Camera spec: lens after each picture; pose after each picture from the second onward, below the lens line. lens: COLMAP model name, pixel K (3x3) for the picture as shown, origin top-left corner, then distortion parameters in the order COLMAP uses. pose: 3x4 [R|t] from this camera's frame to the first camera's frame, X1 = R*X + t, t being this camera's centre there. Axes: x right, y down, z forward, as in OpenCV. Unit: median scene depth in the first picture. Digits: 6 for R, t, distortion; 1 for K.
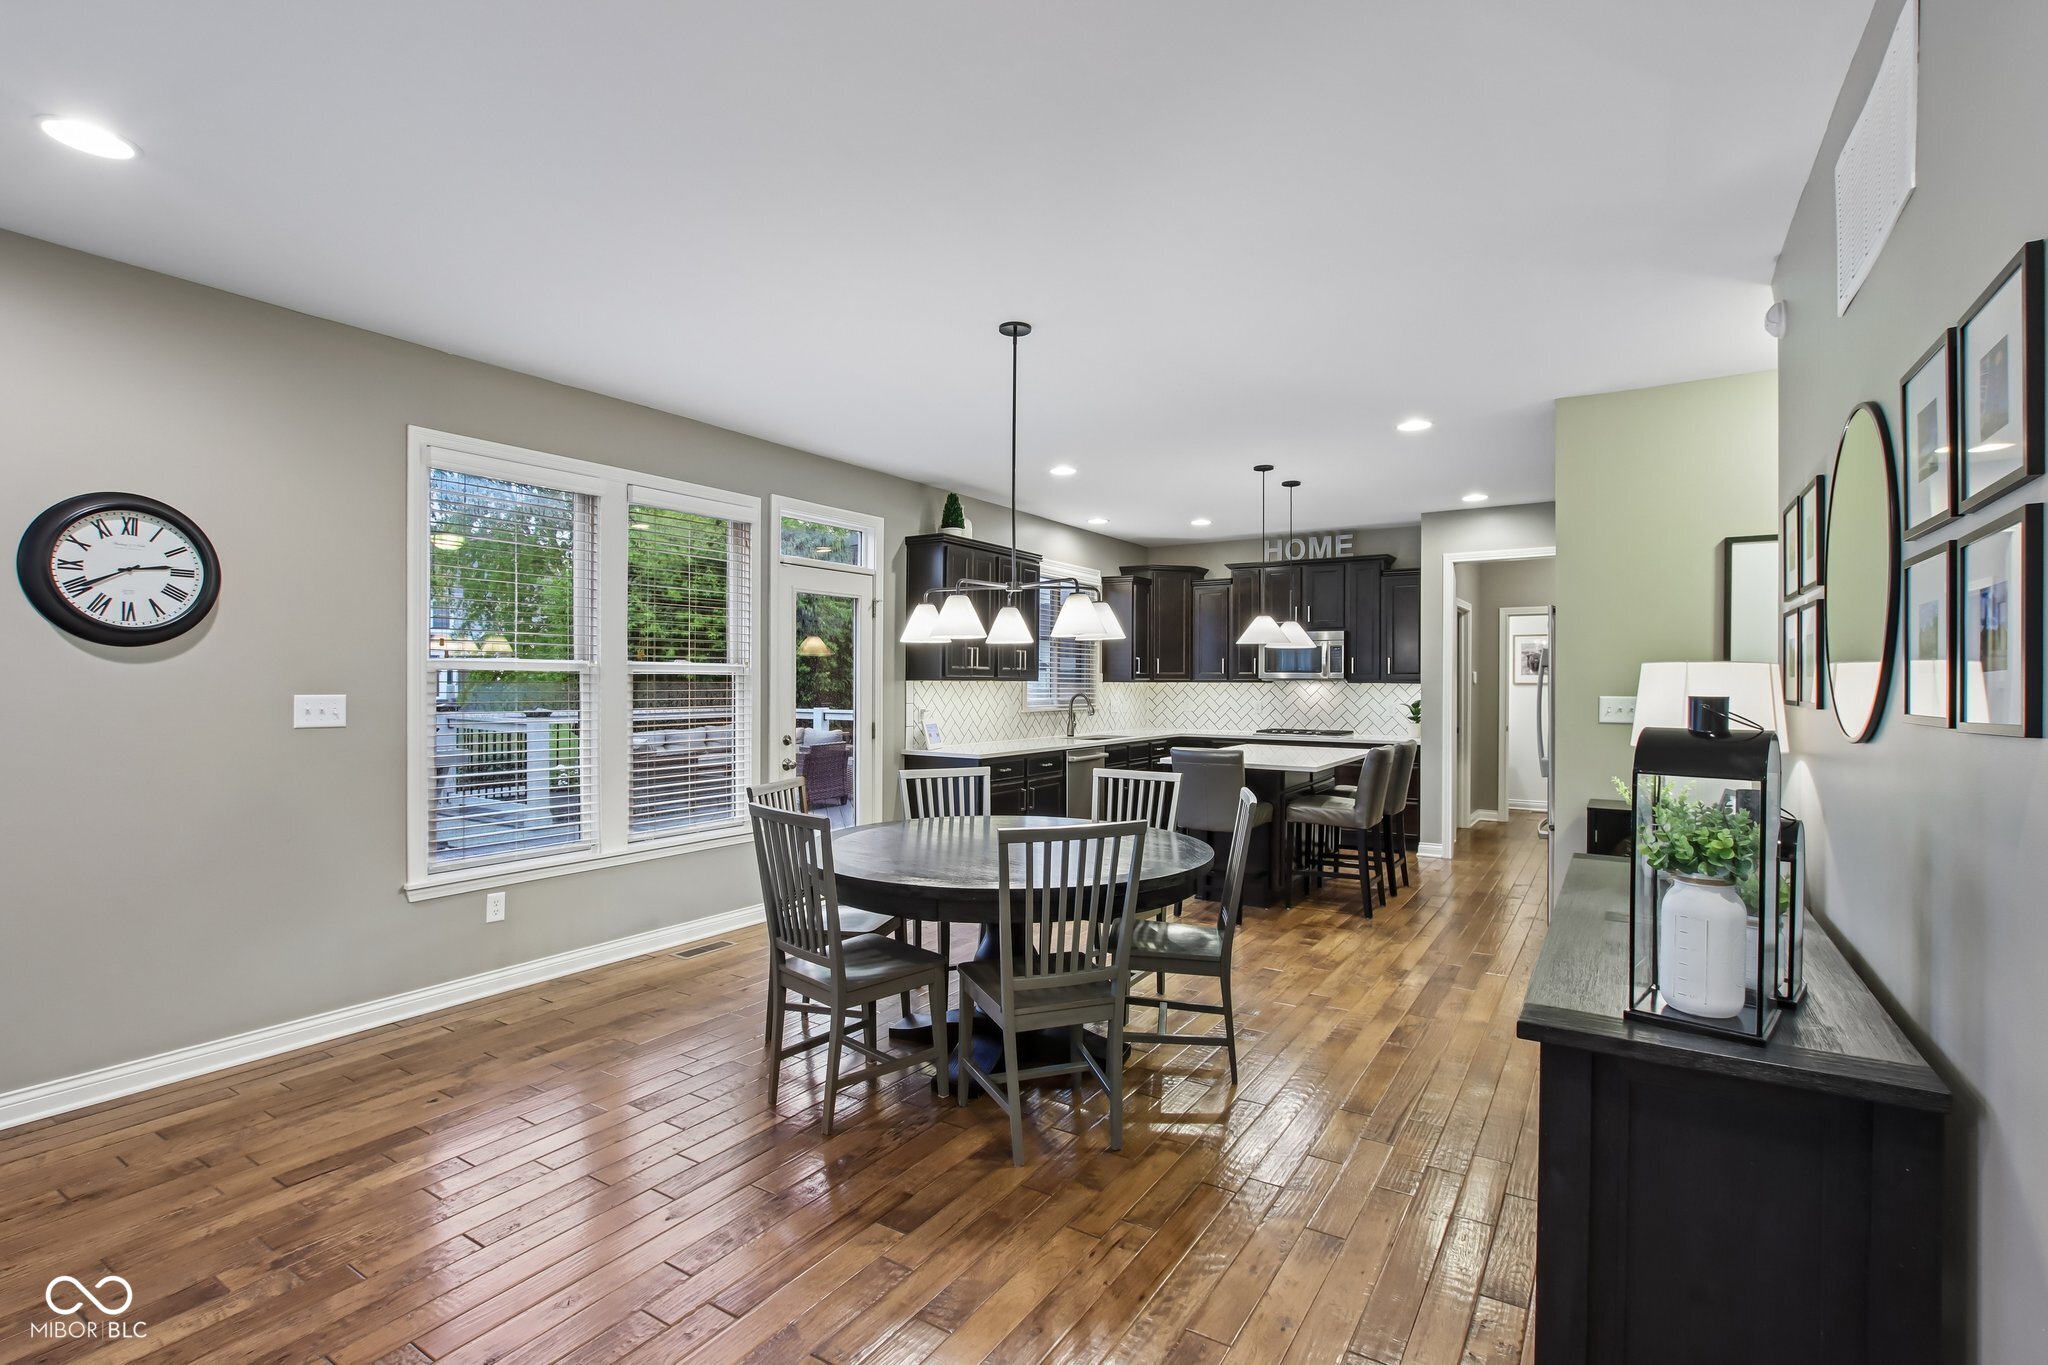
lens RADIAL K [[953.9, 0, 1025.6], [0, 953.9, 679.3], [0, 0, 1]] dist [-0.006341, -0.001169]
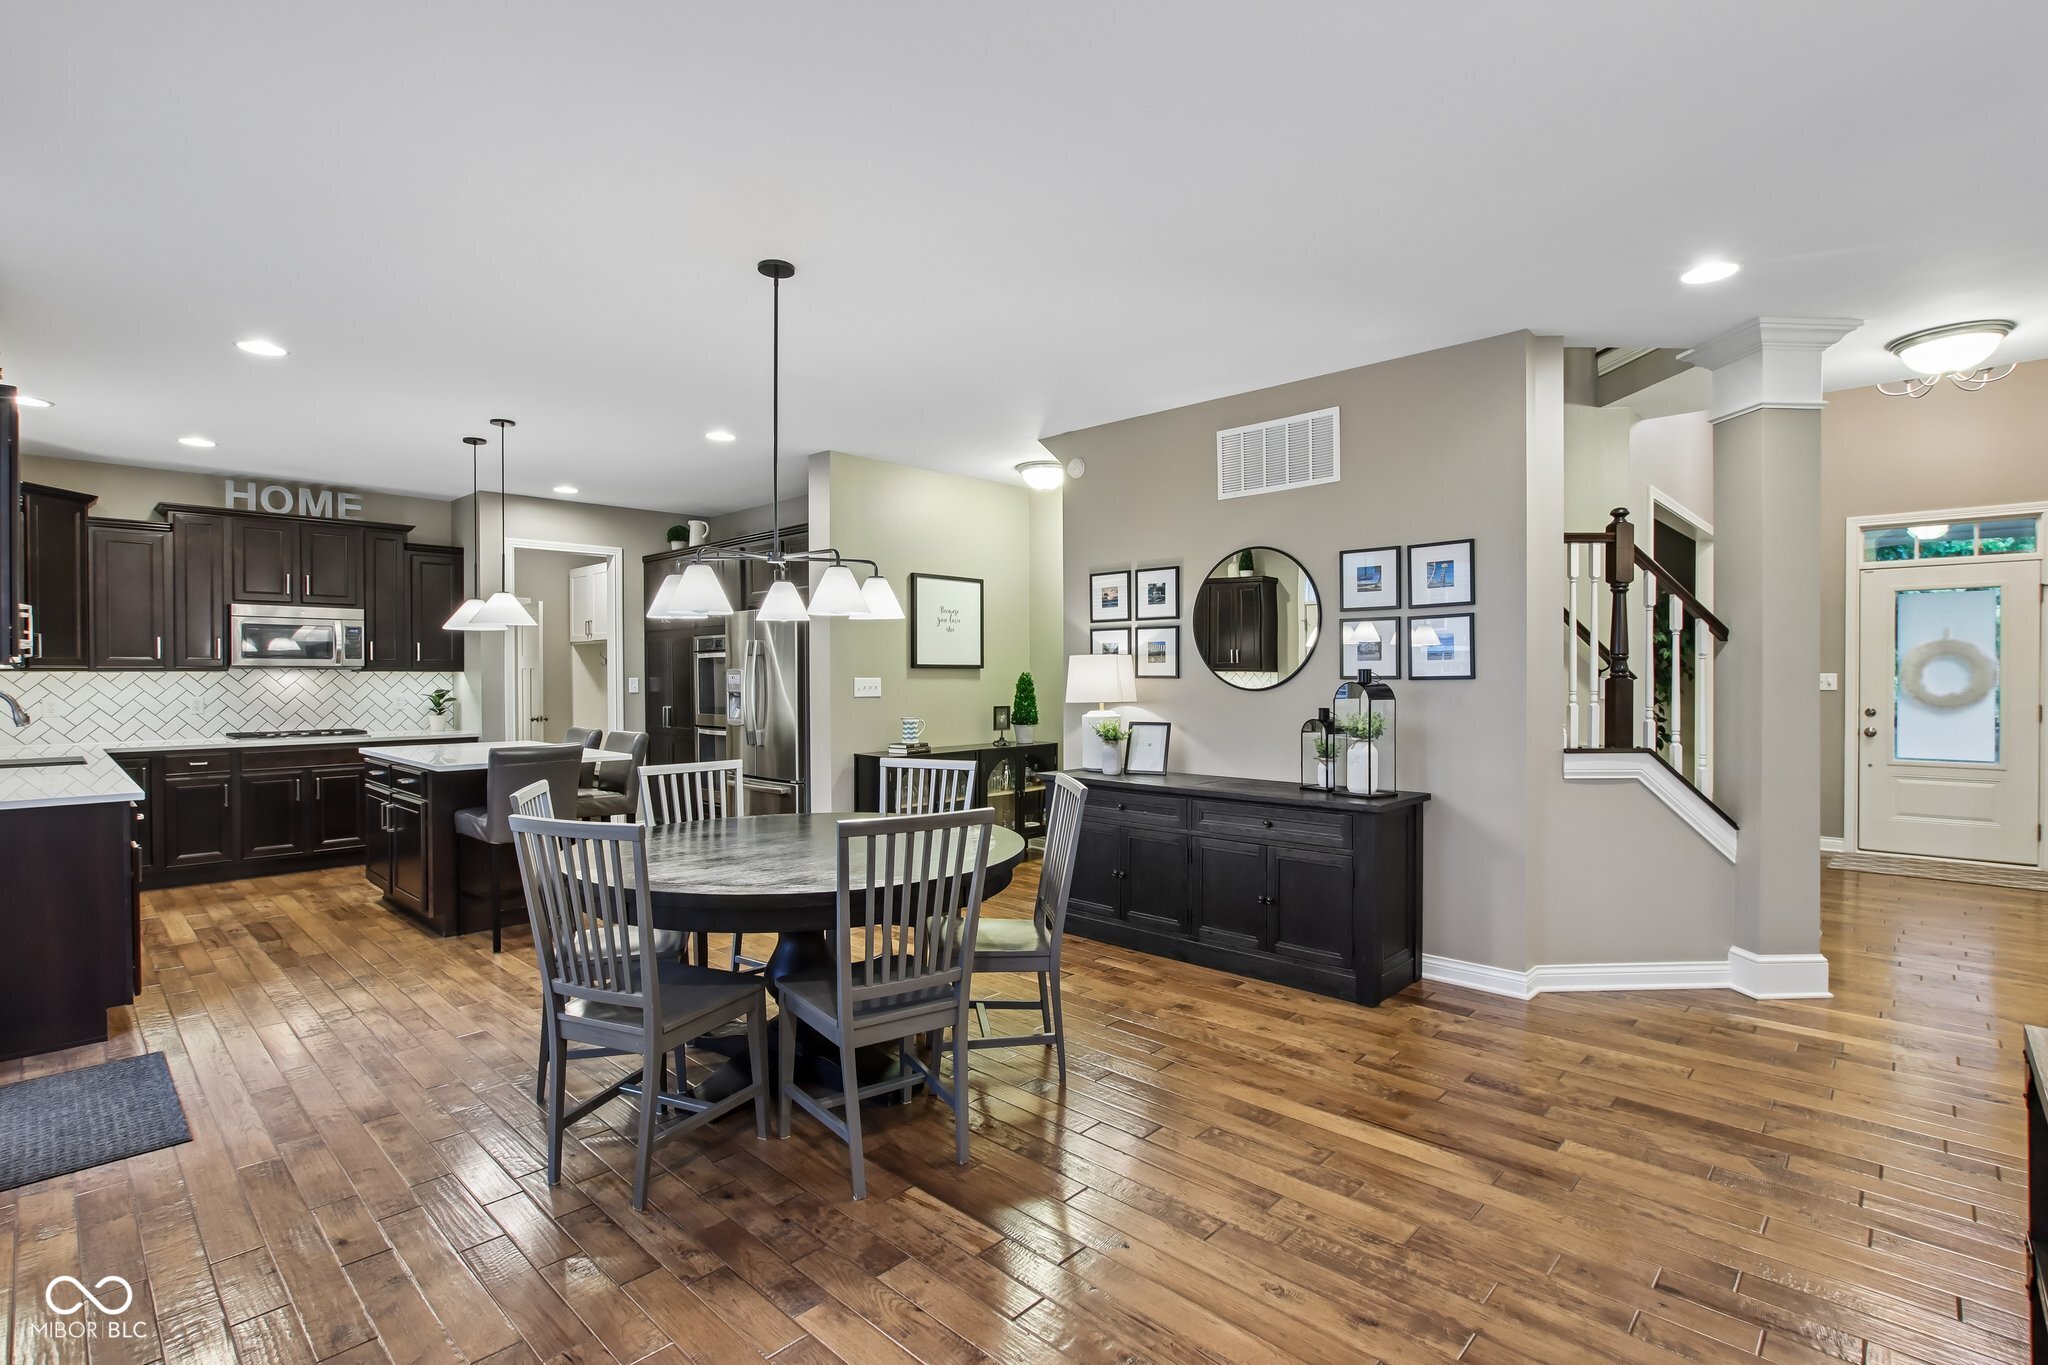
lens RADIAL K [[953.9, 0, 1025.6], [0, 953.9, 679.3], [0, 0, 1]] dist [-0.006341, -0.001169]
pose [[0.199486, -0.009882, 0.979851, -0.367876], [0.001446, 0.999951, 0.009790, 0.003511], [-0.979900, -0.000536, 0.199491, 0.259196]]
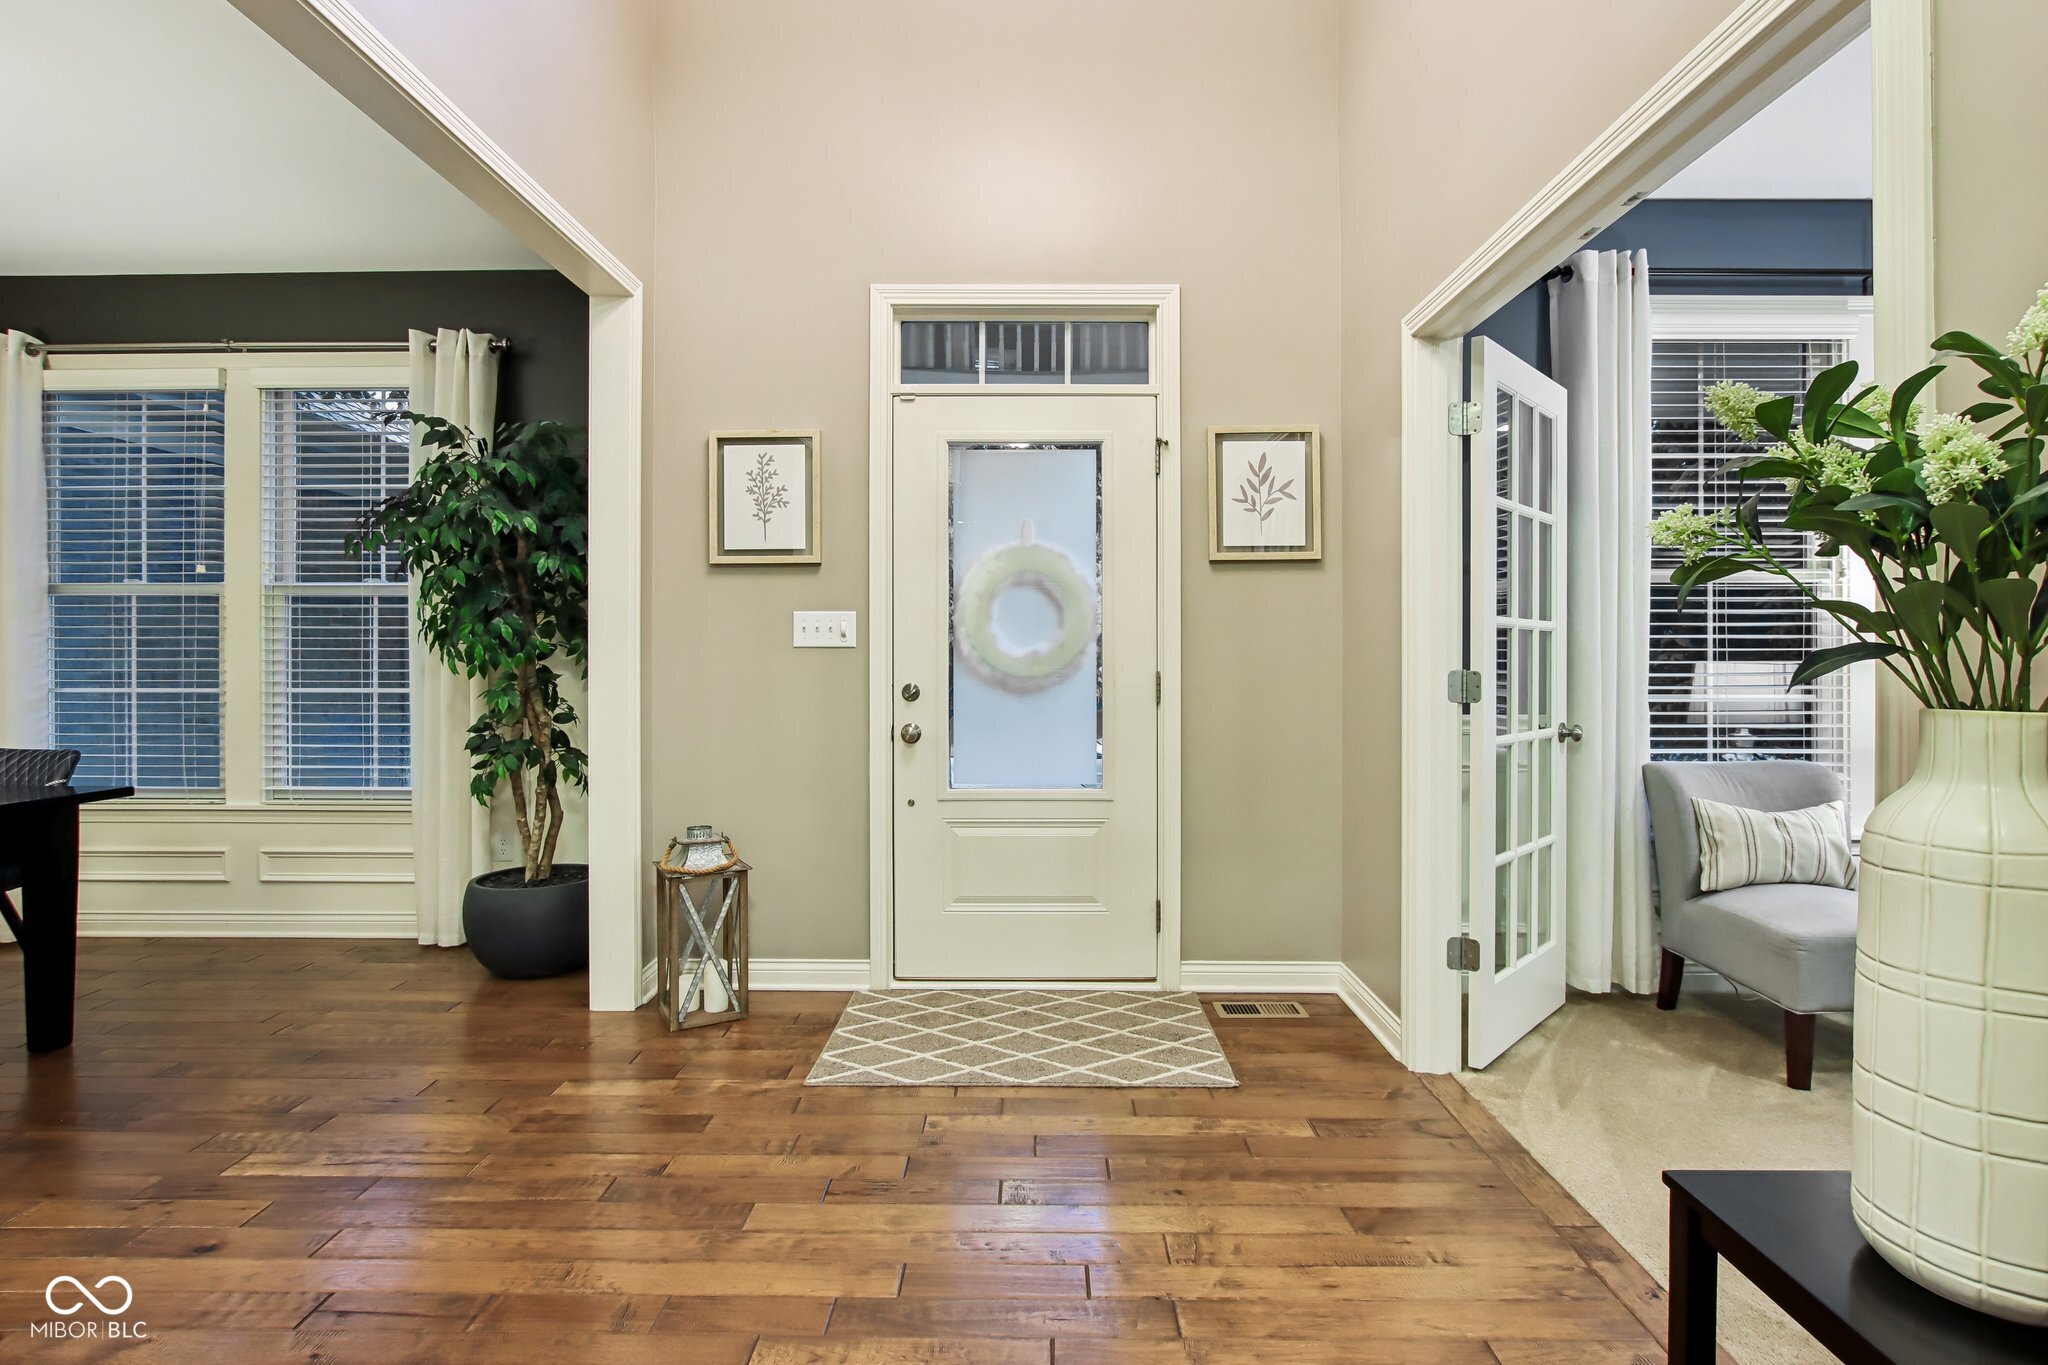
lens RADIAL K [[970.5, 0, 1027.3], [0, 970.5, 659.7], [0, 0, 1]] dist [-0.000352, 0.000049]
pose [[-0.524096, -0.005232, 0.851643, 0.227036], [-0.001805, 0.999986, 0.005032, 0.025901], [-0.851657, 0.001100, -0.524098, -0.132656]]
